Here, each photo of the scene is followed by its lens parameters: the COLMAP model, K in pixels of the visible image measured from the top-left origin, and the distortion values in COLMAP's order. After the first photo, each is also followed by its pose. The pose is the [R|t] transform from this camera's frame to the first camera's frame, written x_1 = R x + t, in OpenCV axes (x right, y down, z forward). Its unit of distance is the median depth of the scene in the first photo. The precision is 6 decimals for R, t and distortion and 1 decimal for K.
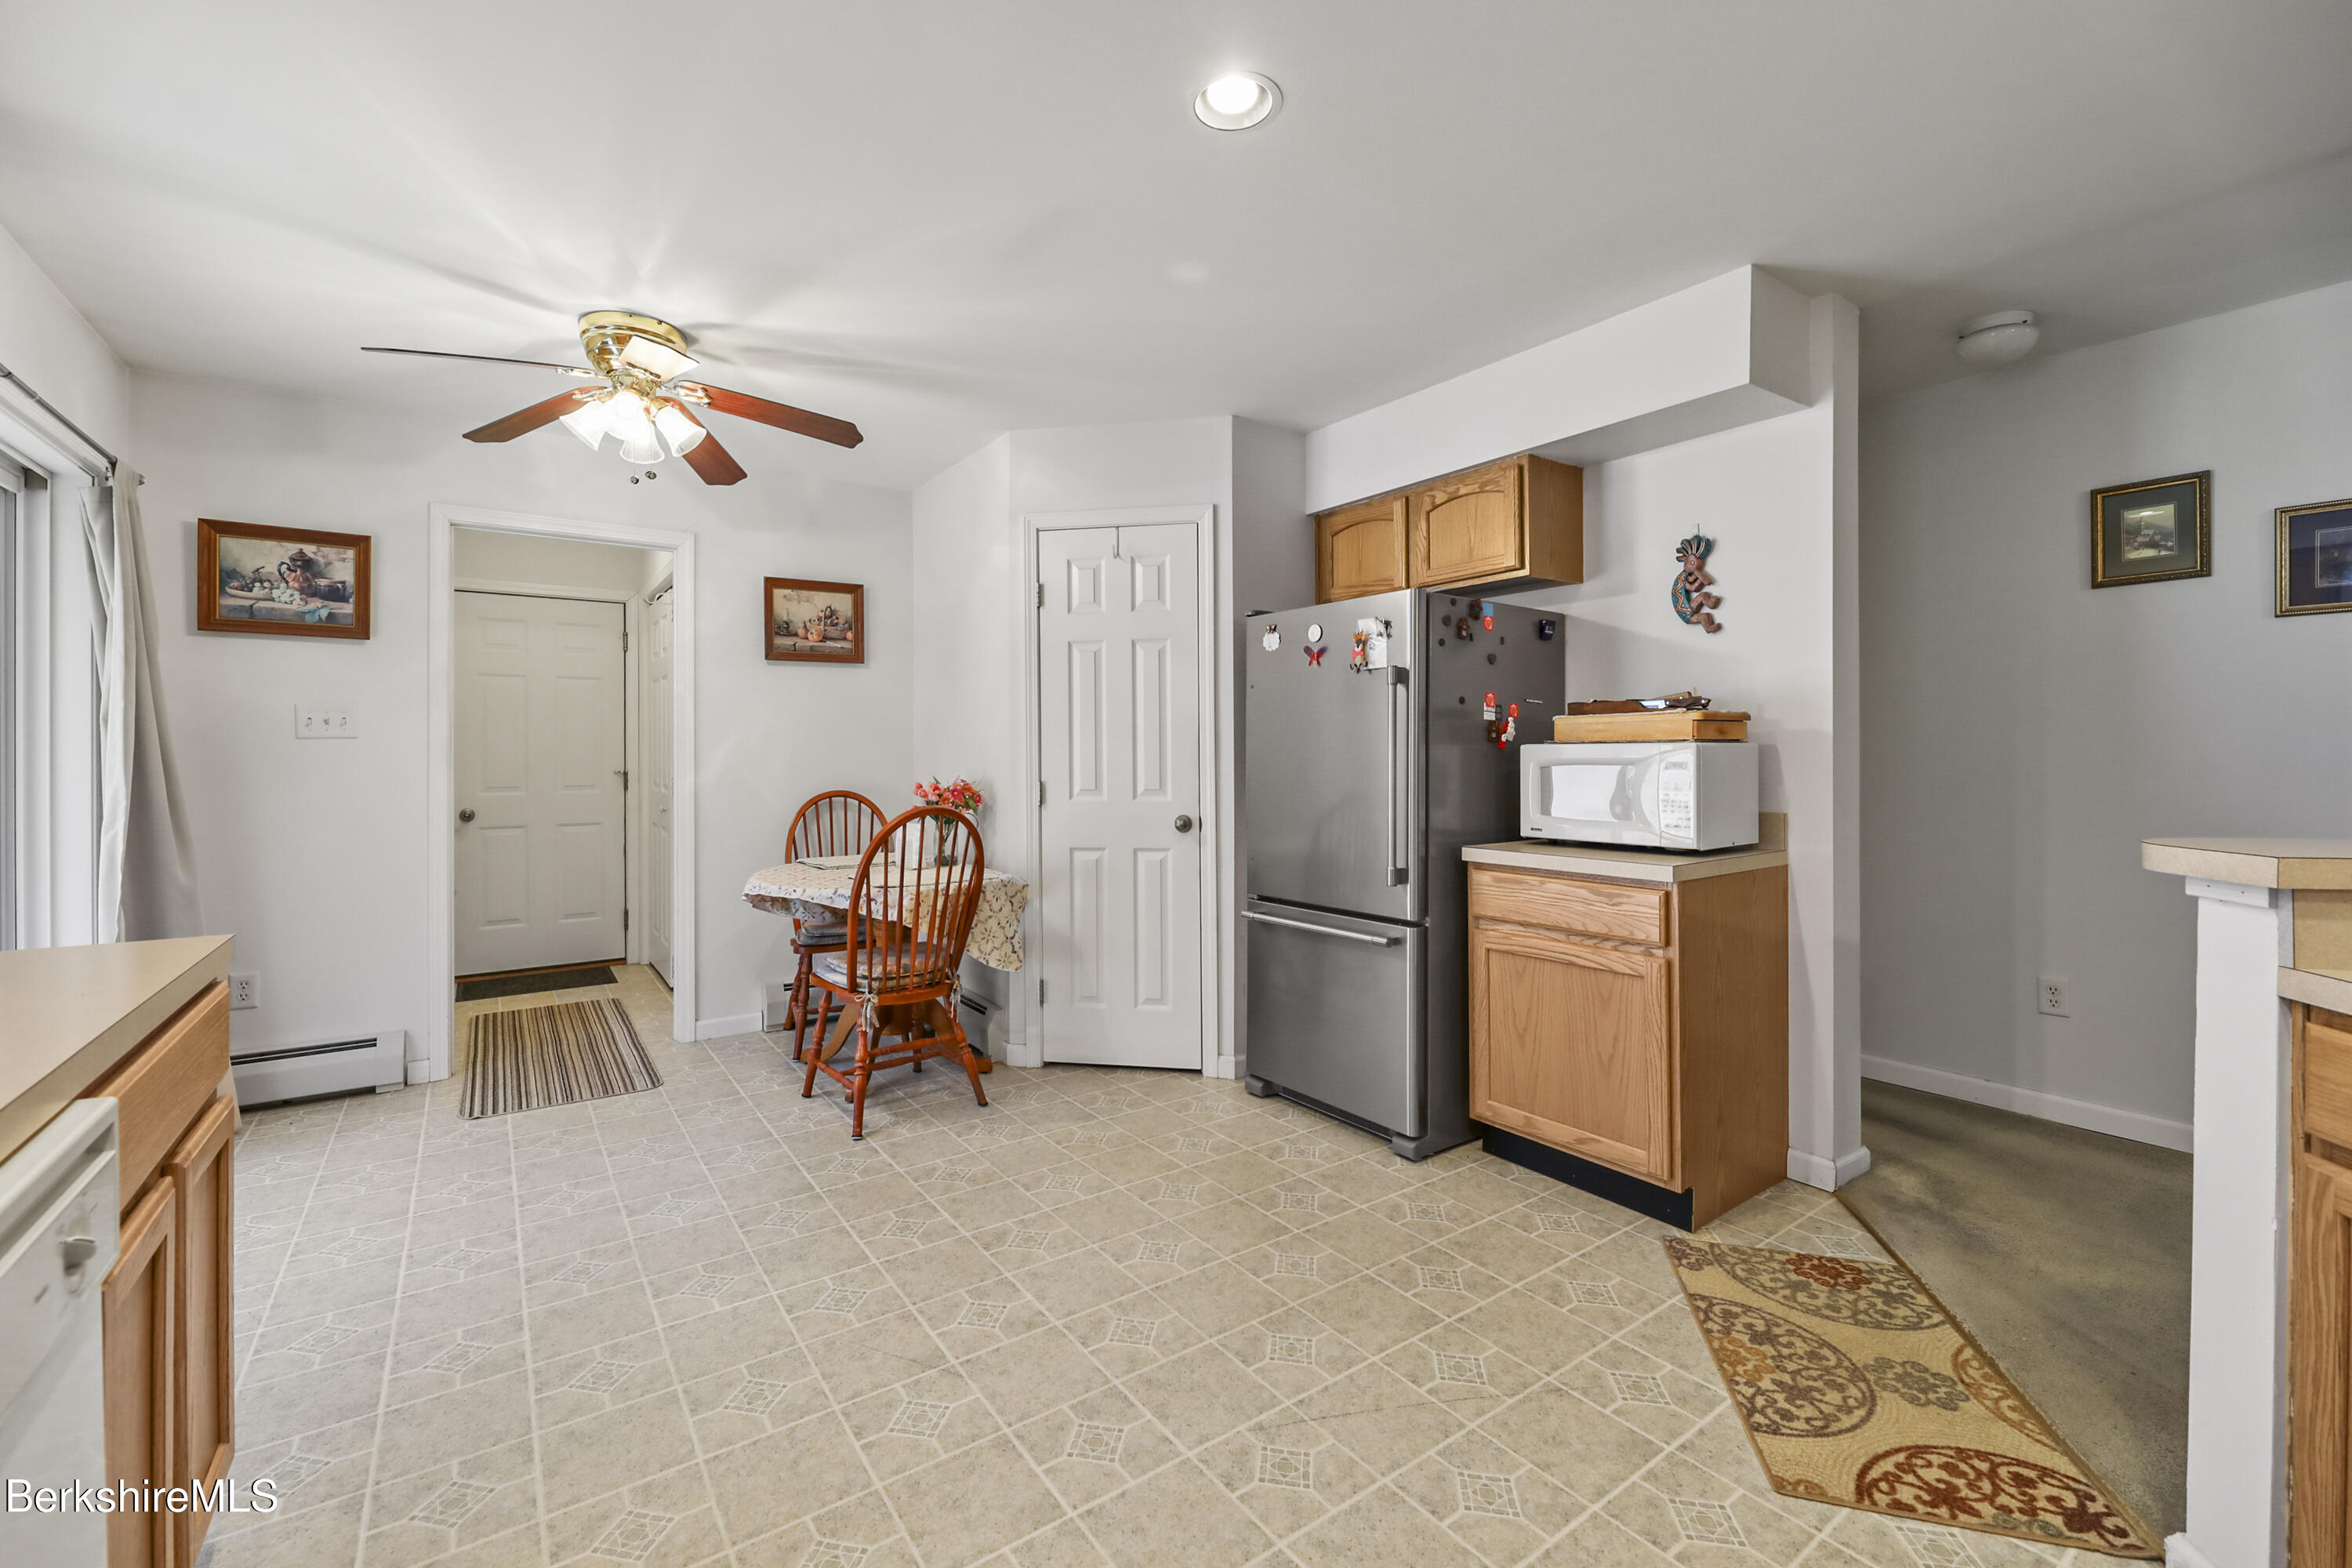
lens RADIAL K [[950.2, 0, 1137.6], [0, 950.2, 775.3], [0, 0, 1]] dist [-0.000943, -0.000472]
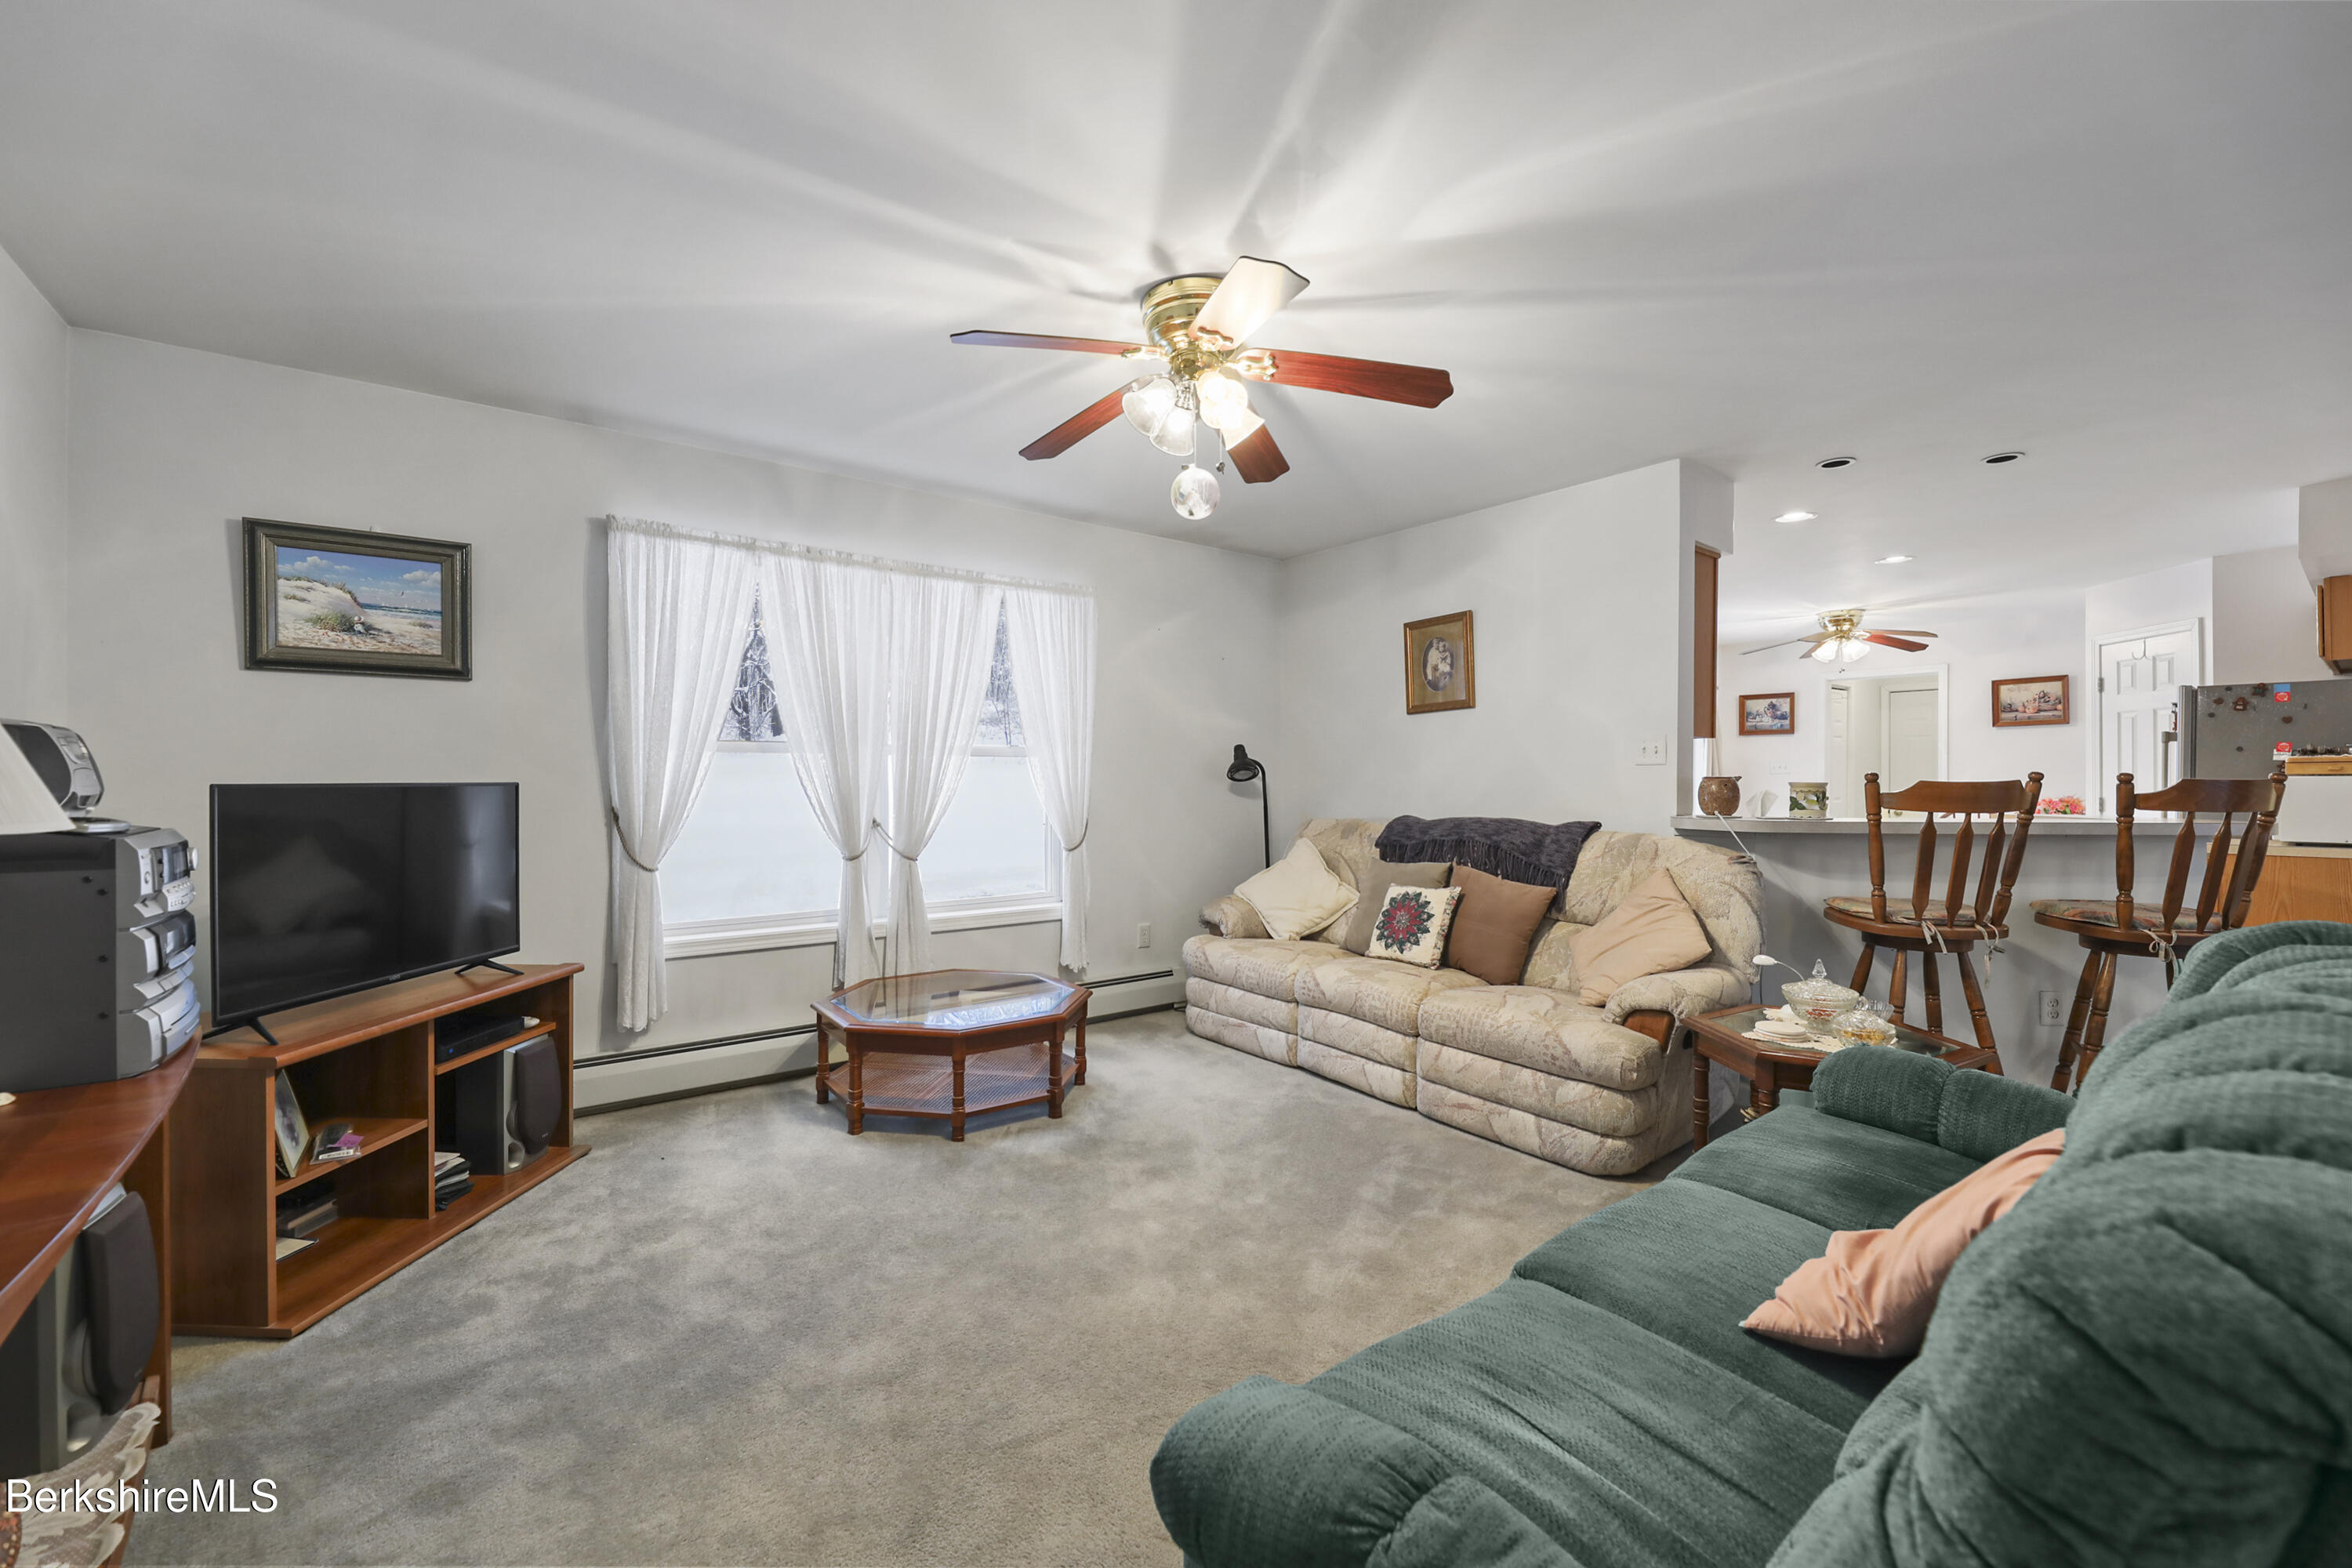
lens RADIAL K [[948.2, 0, 1160.7], [0, 948.2, 783.5], [0, 0, 1]] dist [0.001210, -0.003141]
pose [[0.047780, 0.005771, -0.998841, 1.872939], [-0.023158, 0.999721, 0.004668, 0.013646], [0.998589, 0.022908, 0.047901, -0.898455]]
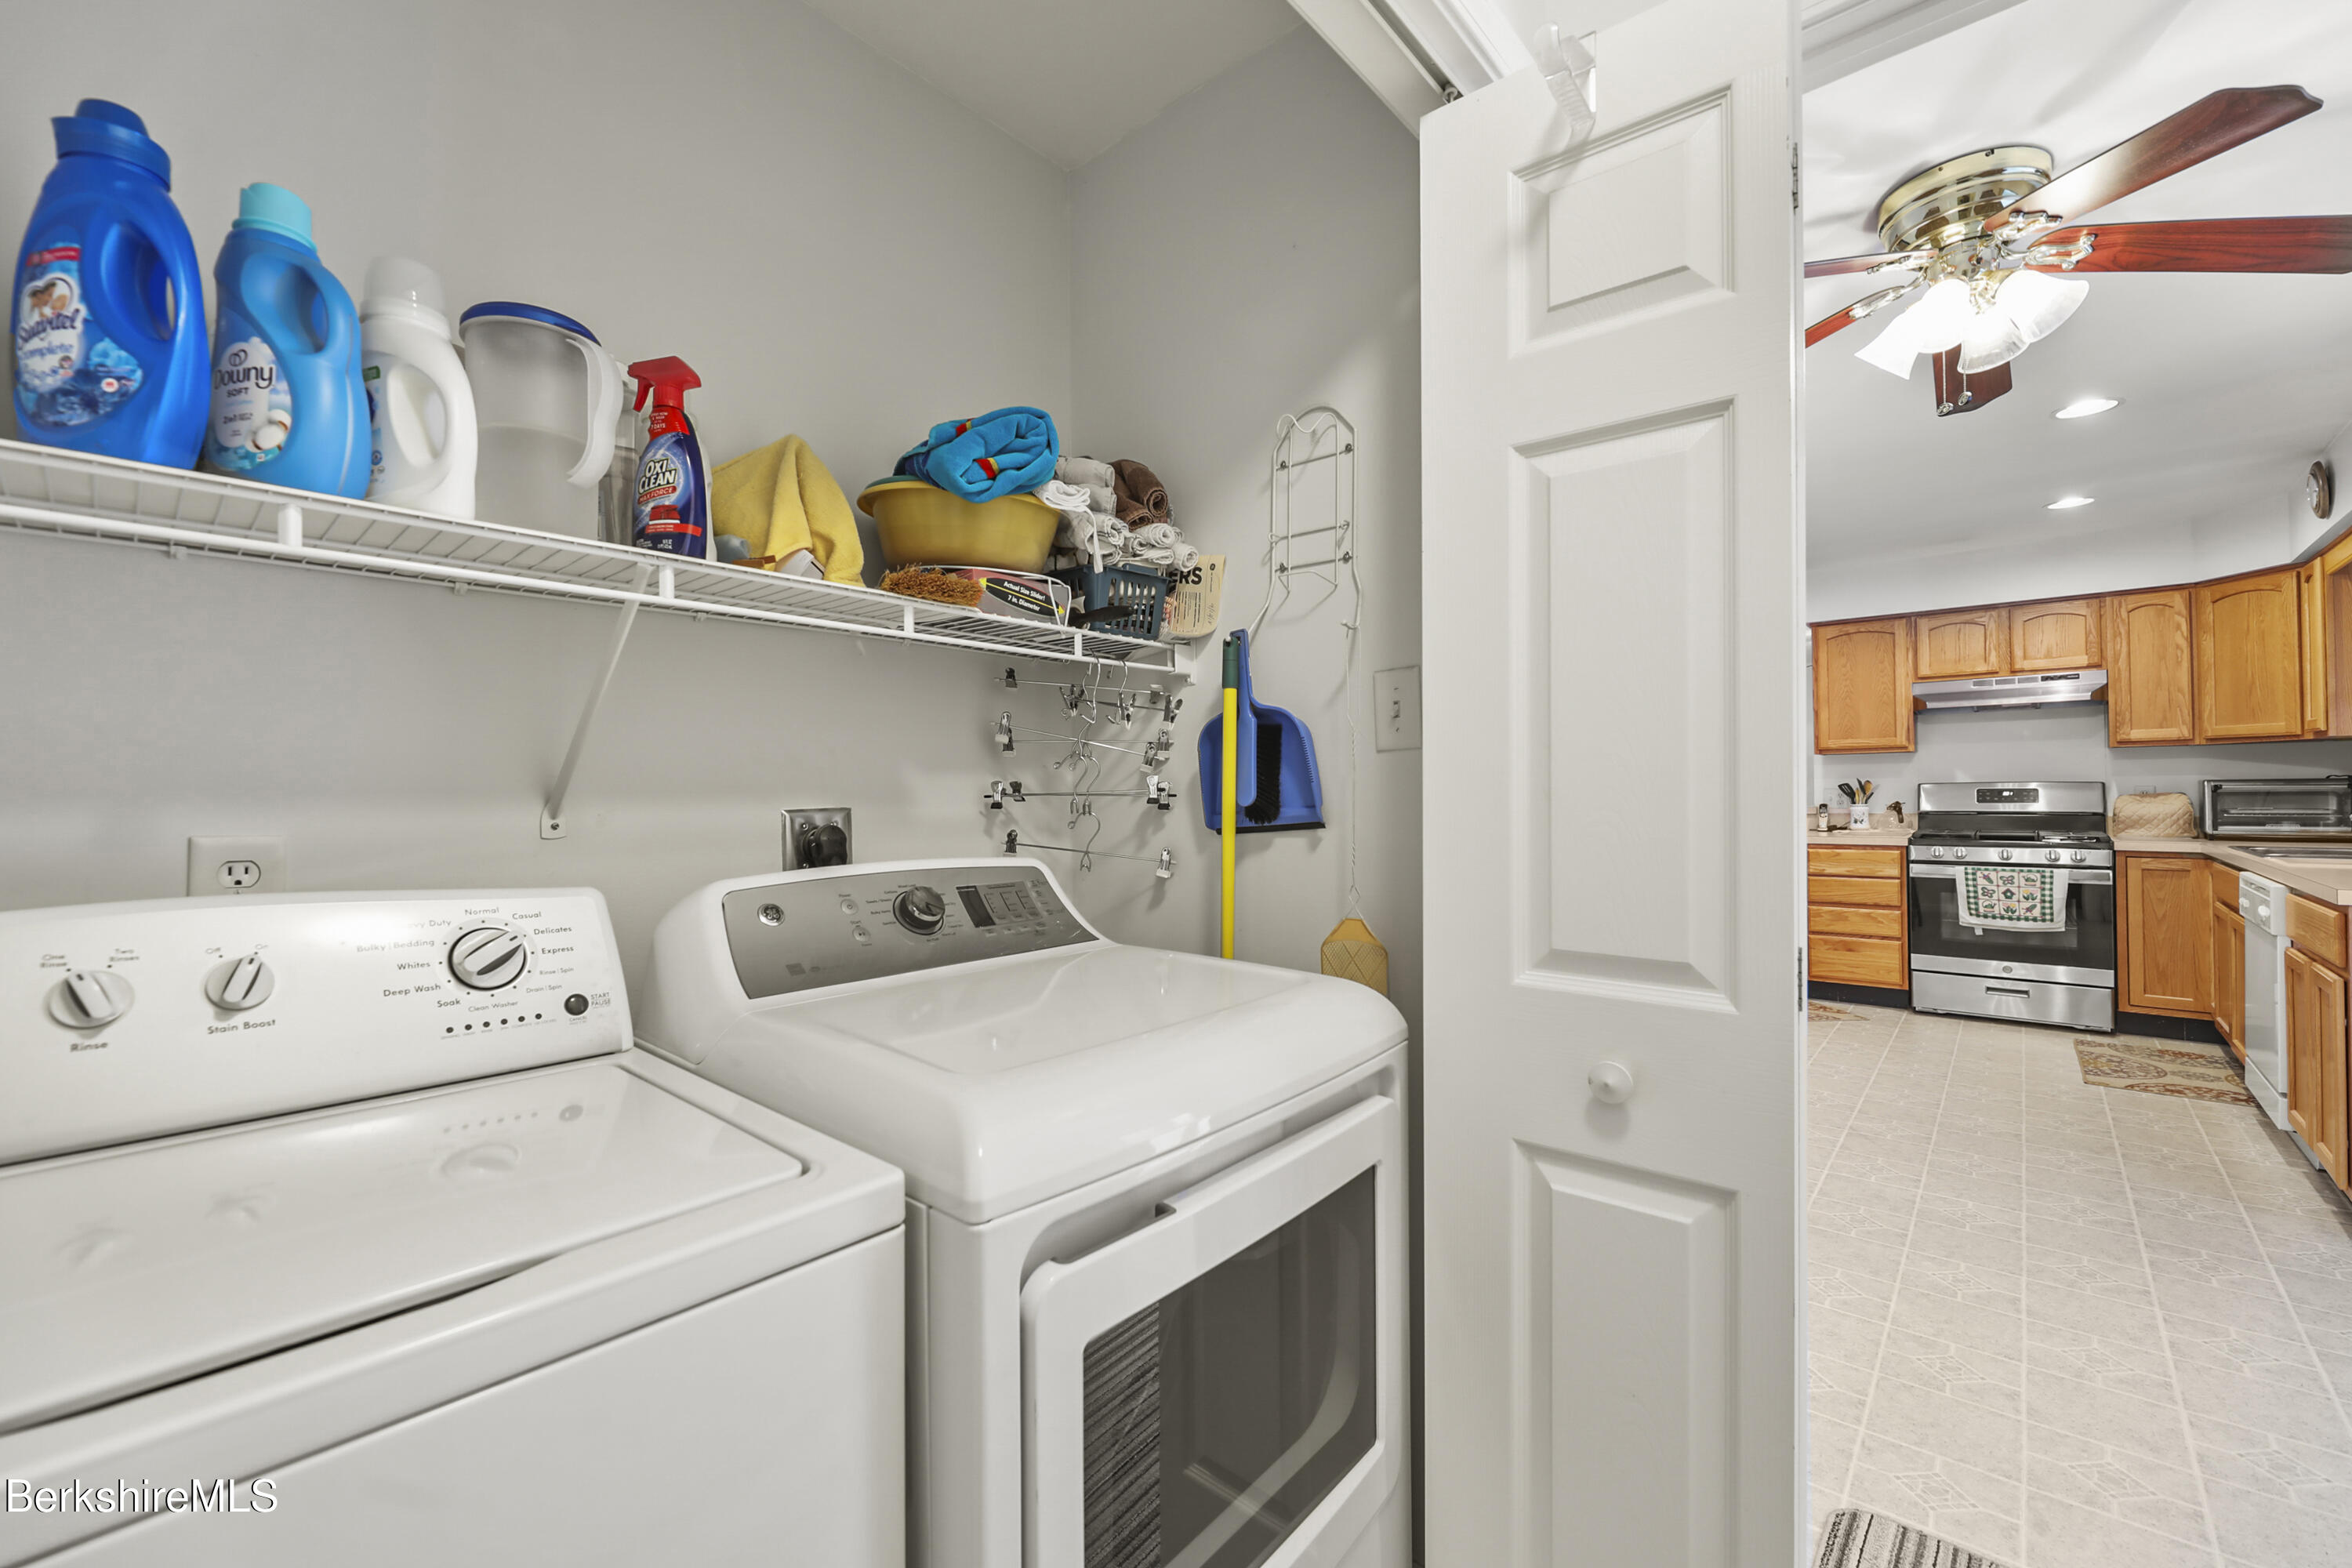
lens RADIAL K [[948.2, 0, 1160.7], [0, 948.2, 783.5], [0, 0, 1]] dist [0.001210, -0.003141]
pose [[-0.226884, 0.011404, 0.973855, -1.074120], [0.030012, 0.999538, -0.004712, -0.036055], [-0.973459, 0.028158, -0.227122, 1.730231]]
